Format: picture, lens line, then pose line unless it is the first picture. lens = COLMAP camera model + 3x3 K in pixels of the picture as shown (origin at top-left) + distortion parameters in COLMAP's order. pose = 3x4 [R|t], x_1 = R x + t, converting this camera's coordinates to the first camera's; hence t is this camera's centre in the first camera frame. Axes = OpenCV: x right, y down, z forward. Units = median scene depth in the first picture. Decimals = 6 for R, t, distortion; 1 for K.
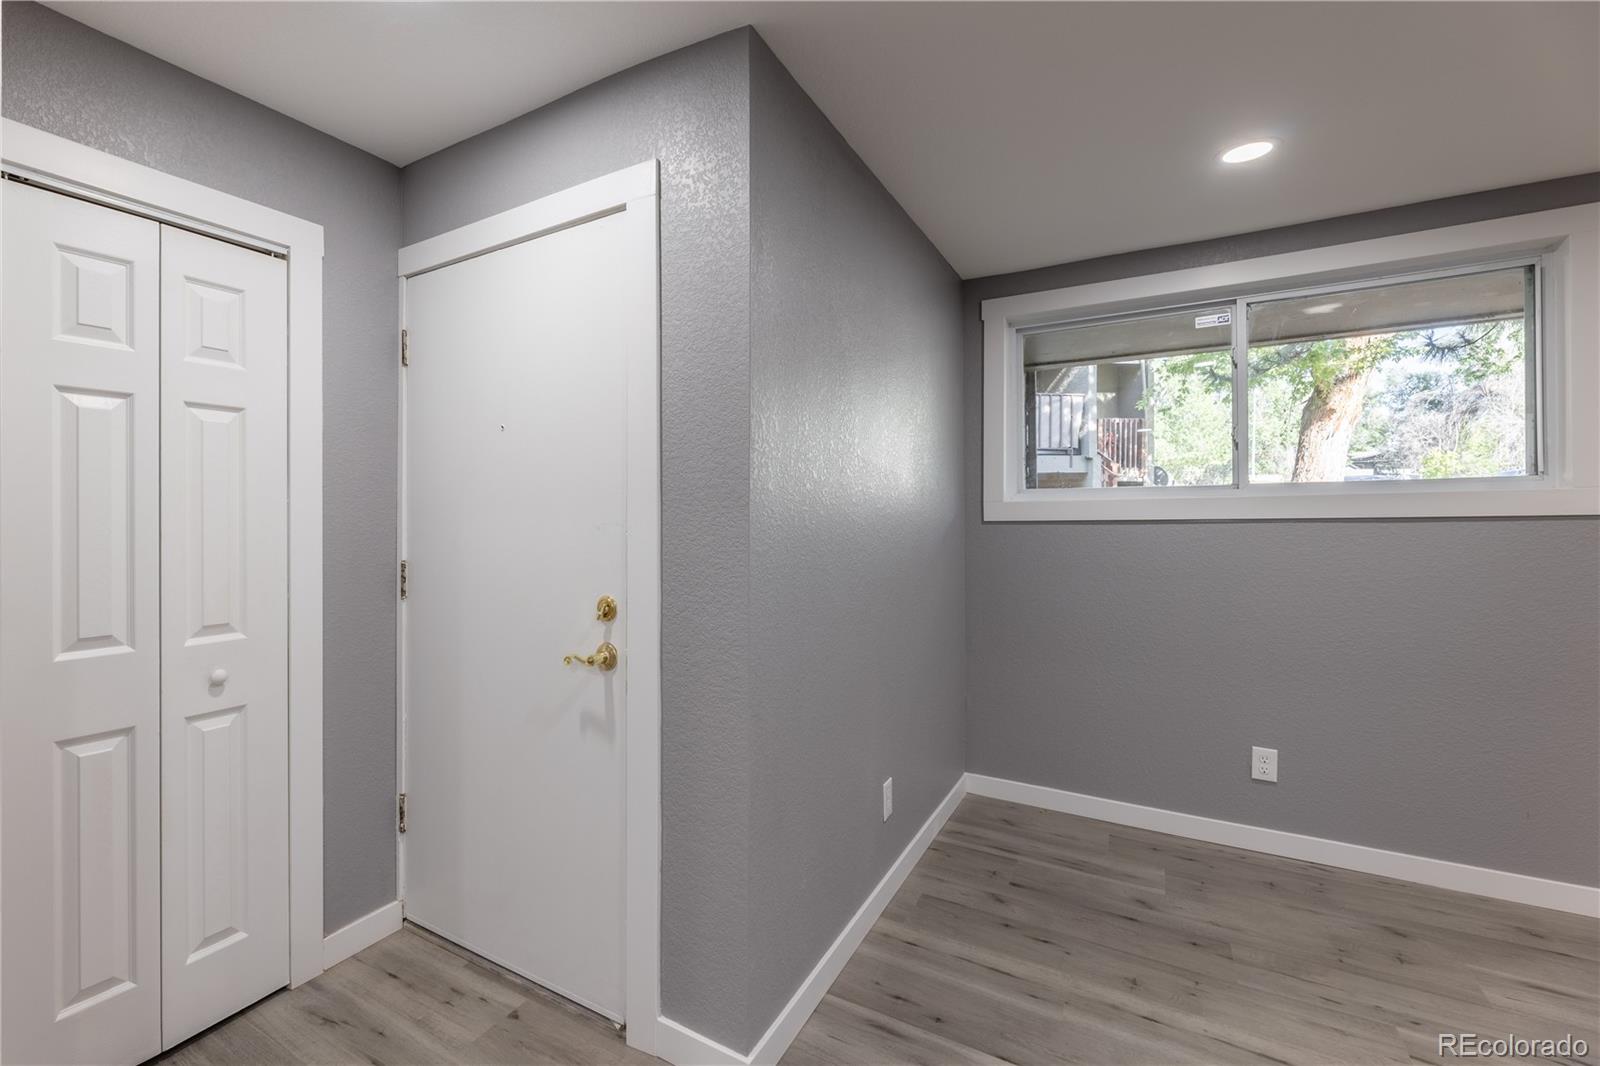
lens RADIAL K [[715.7, 0, 712.8], [0, 715.7, 515.6], [0, 0, 1]] dist [0.000288, -0.000127]
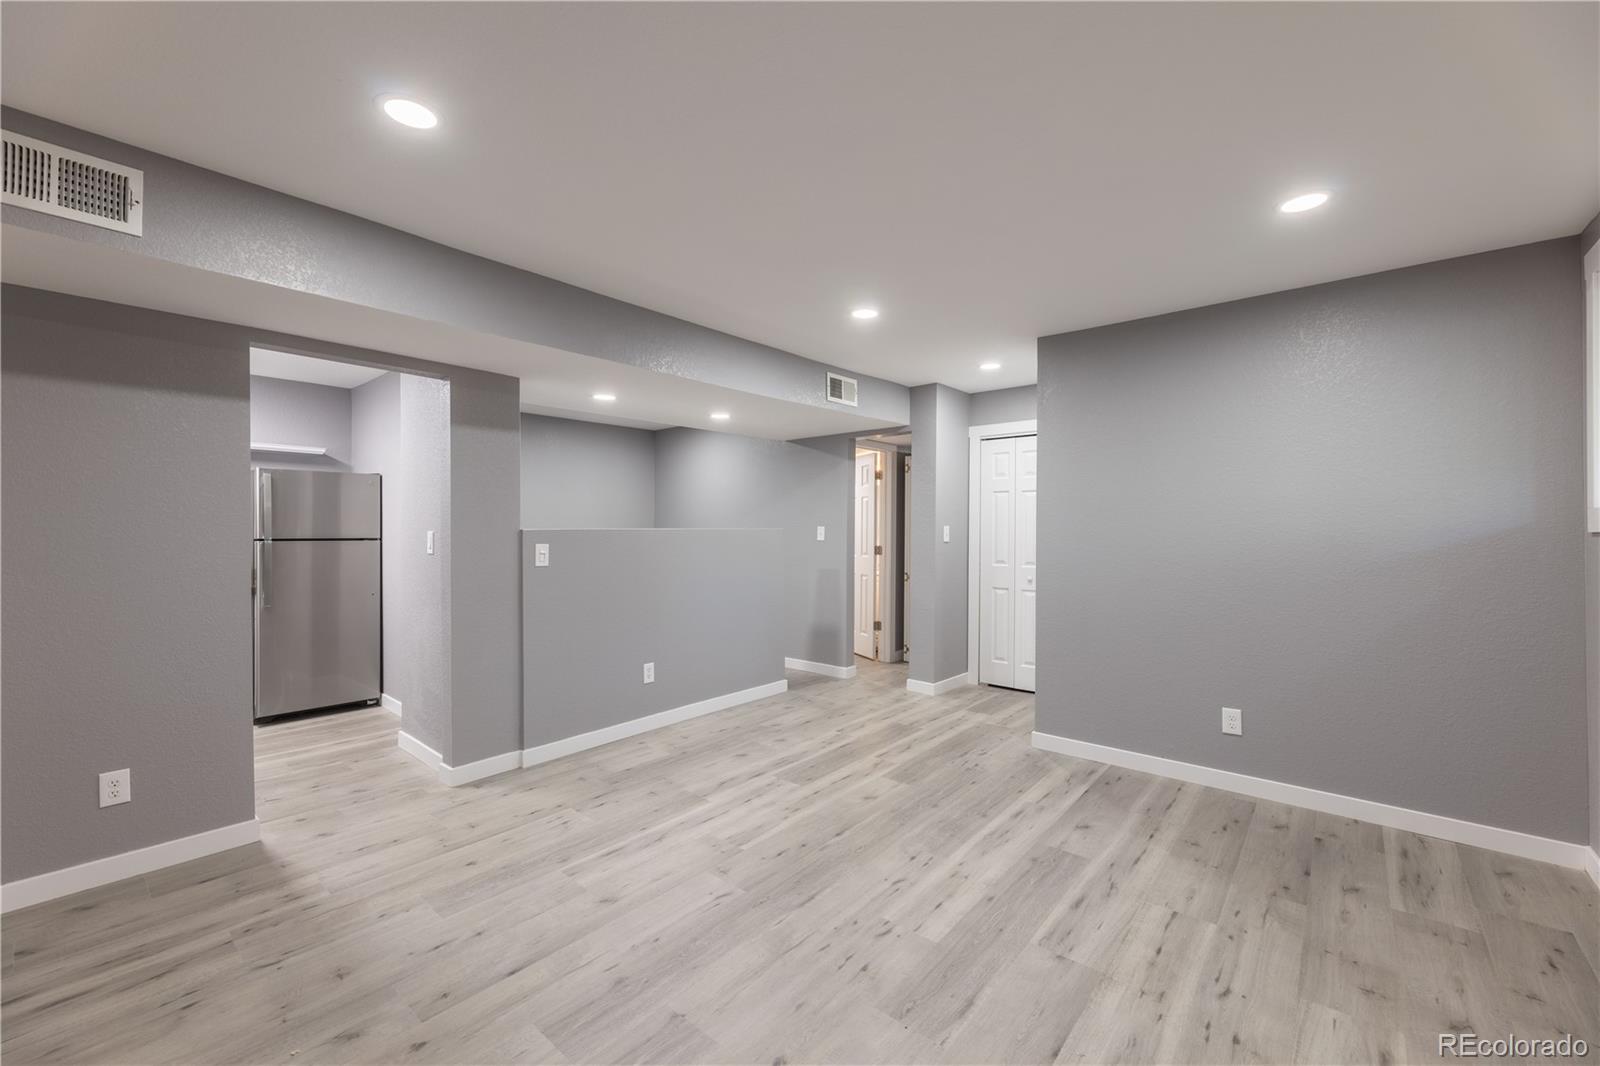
lens RADIAL K [[644.8, 0, 799.3], [0, 644.8, 535.4], [0, 0, 1]] dist [0.000017, 0.000003]
pose [[-0.147076, 0.013301, -0.989036, 1.824815], [0.001825, 0.999912, 0.013176, -0.000956], [0.989124, 0.000133, -0.147087, 0.355615]]
